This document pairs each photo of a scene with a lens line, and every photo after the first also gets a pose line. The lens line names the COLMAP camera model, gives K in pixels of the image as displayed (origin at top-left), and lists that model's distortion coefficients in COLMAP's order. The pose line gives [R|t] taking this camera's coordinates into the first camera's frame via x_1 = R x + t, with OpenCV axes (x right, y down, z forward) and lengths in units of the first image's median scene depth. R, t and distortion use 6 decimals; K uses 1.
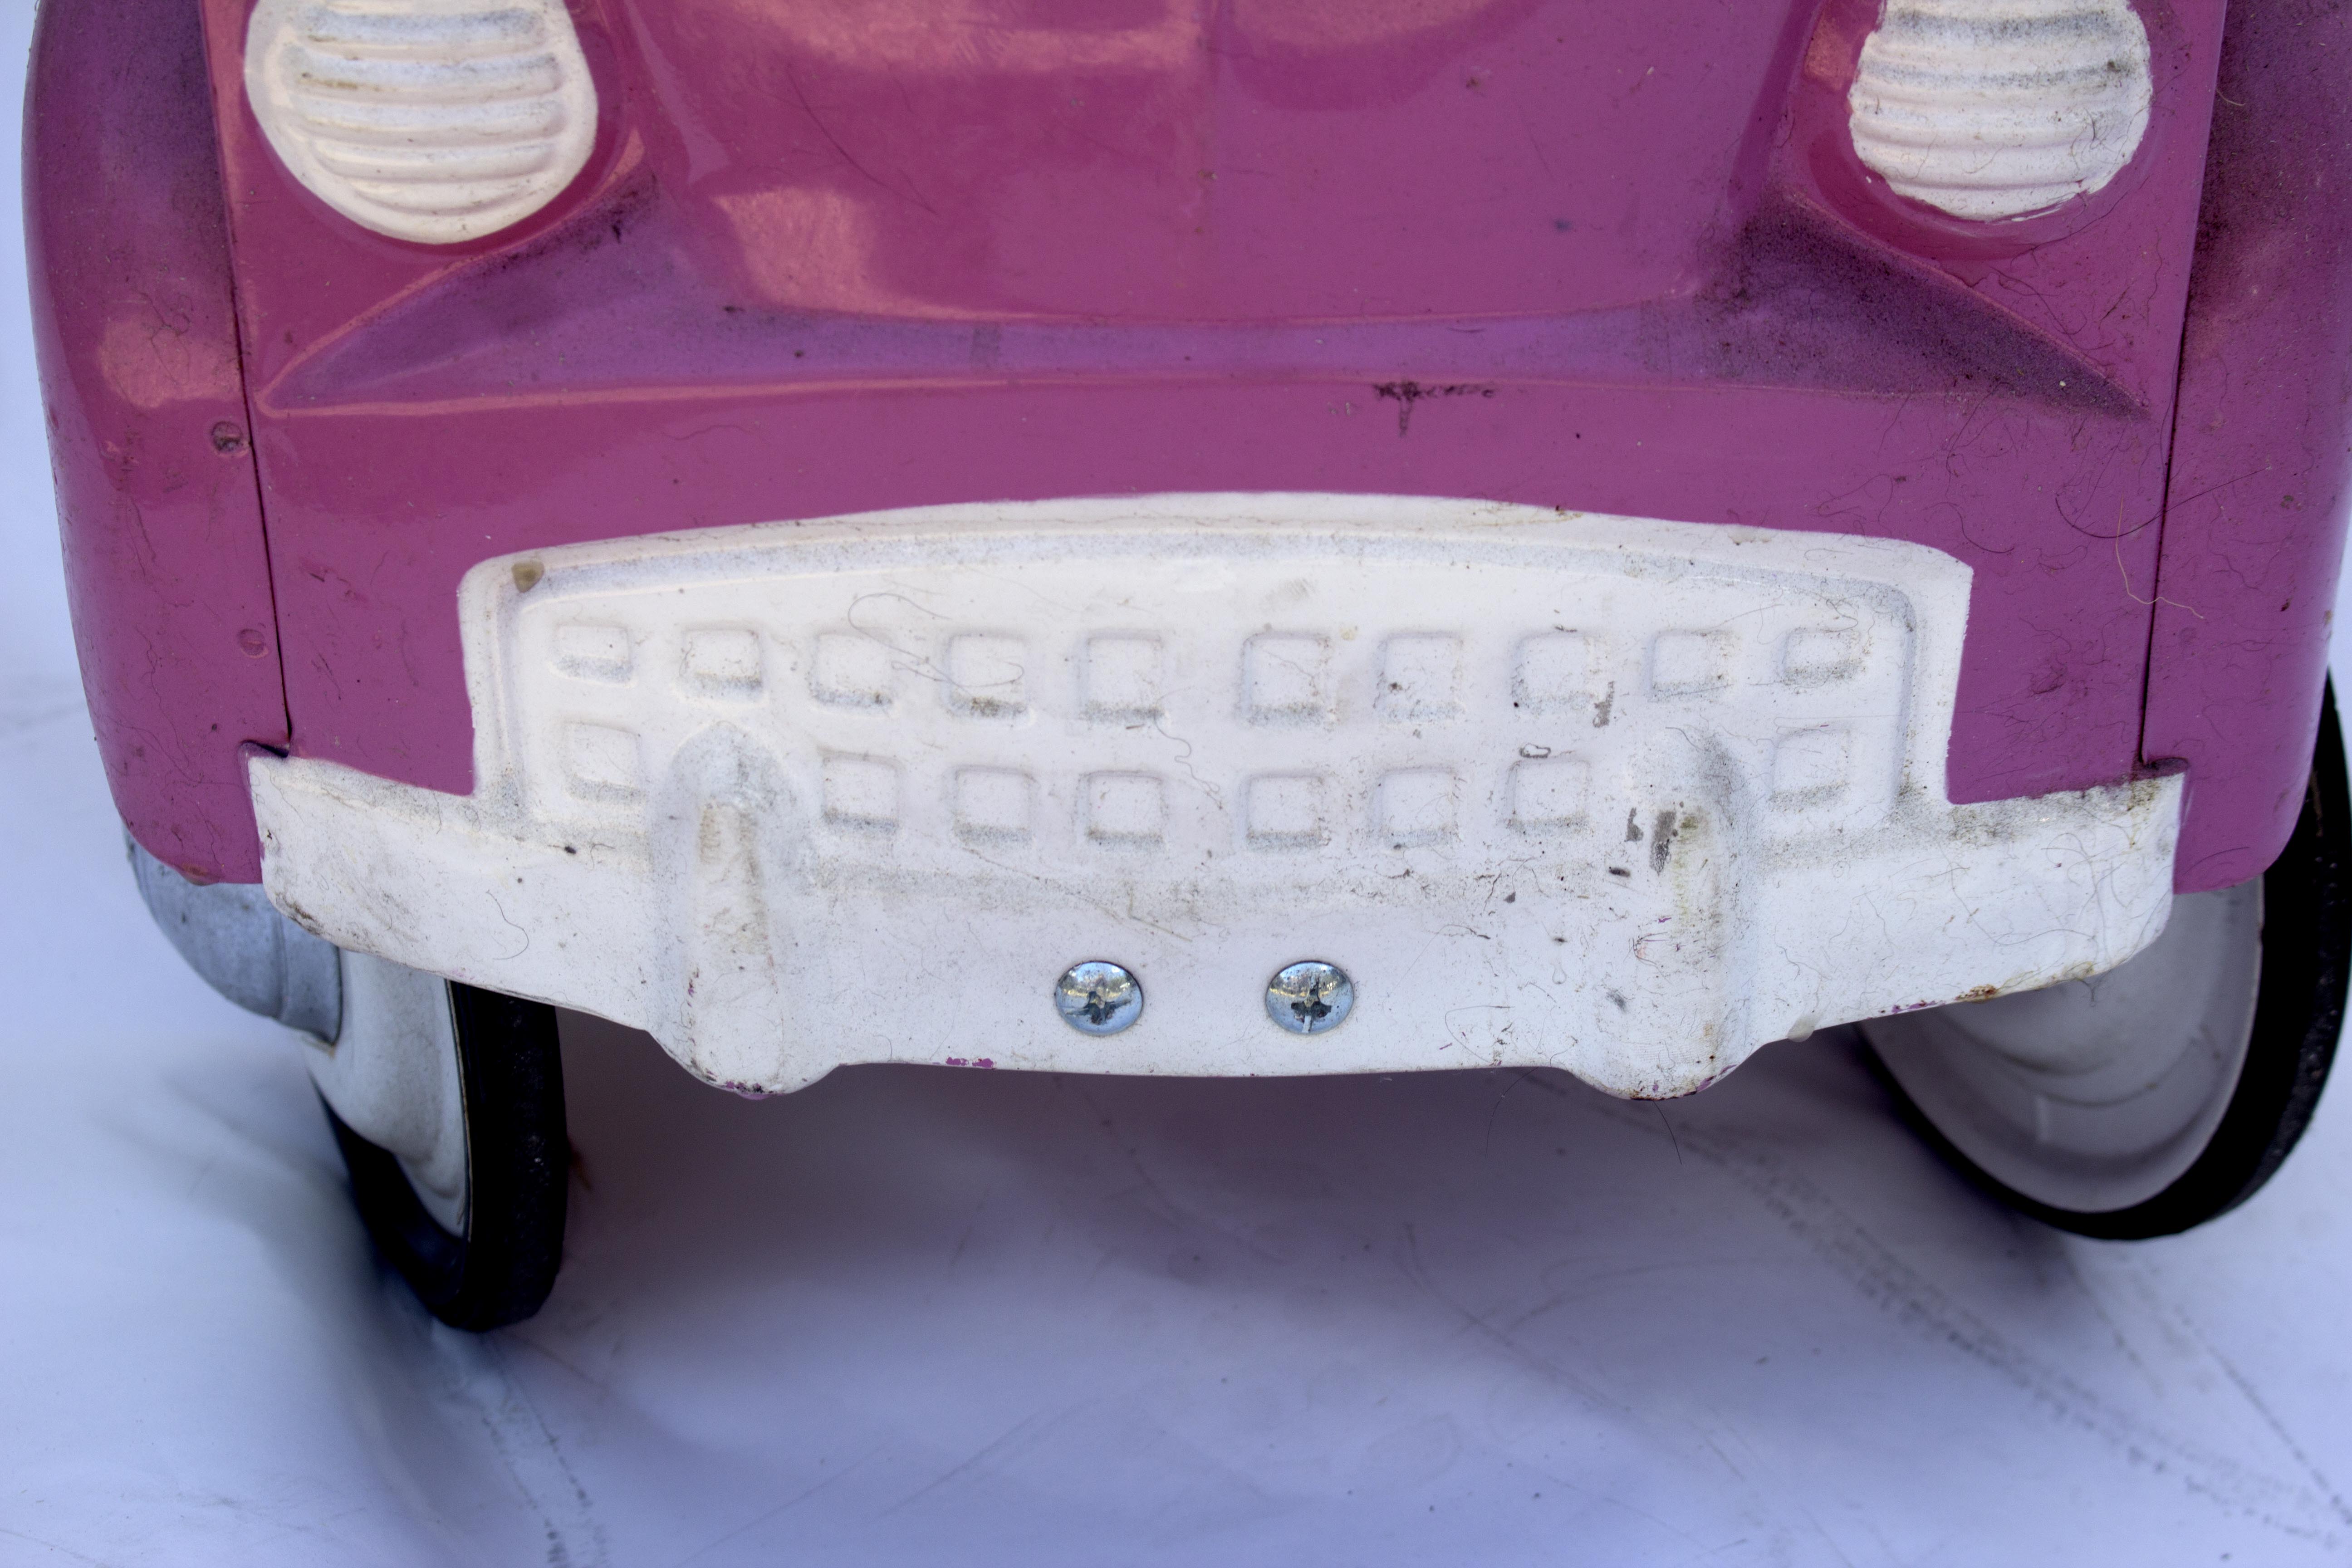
lens RADIAL K [[4490.2, 0, 1176.0], [0, 4490.2, 784.0], [0, 0, 1]] dist [-0.024597, 0.089215]
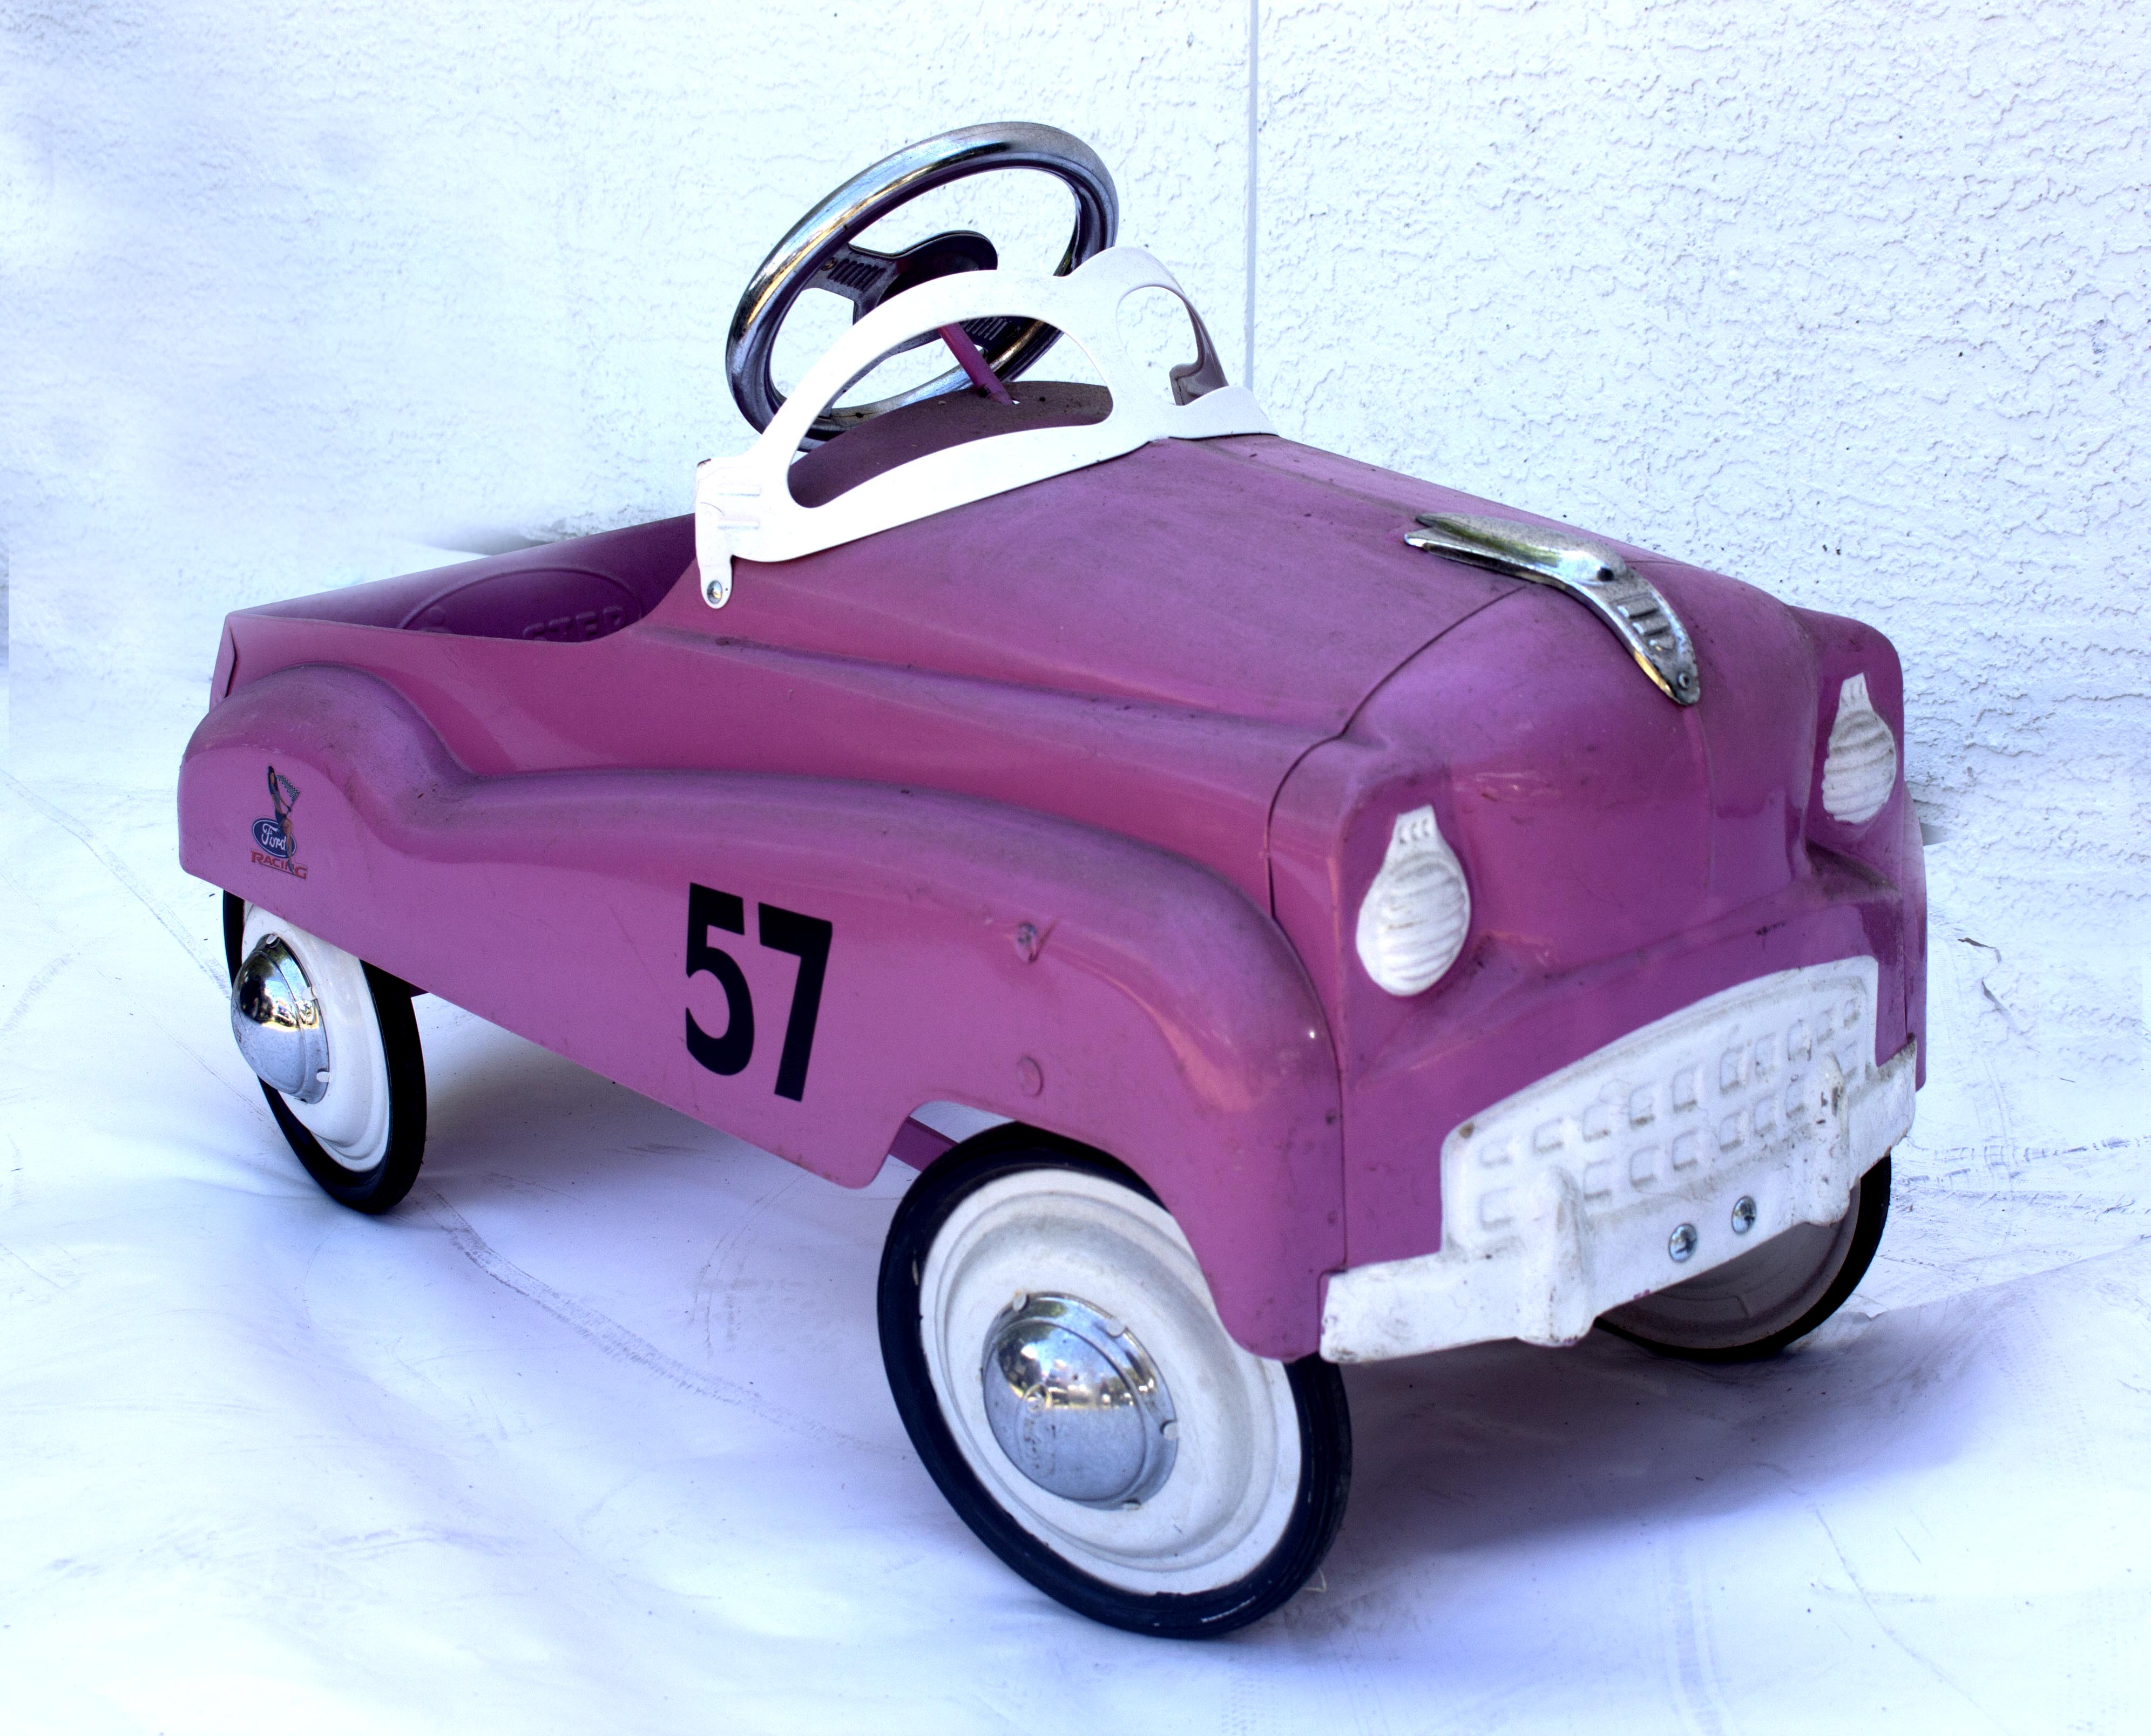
lens RADIAL K [[3514.1, 0, 1147.1], [0, 3514.1, 794.5], [0, 0, 1]] dist [-0.057884, -0.047777]
pose [[0.767267, -0.226770, 0.599898, -1.294964], [0.395164, 0.903903, -0.163724, 0.026319], [-0.505121, 0.362678, 0.783146, -0.361532]]
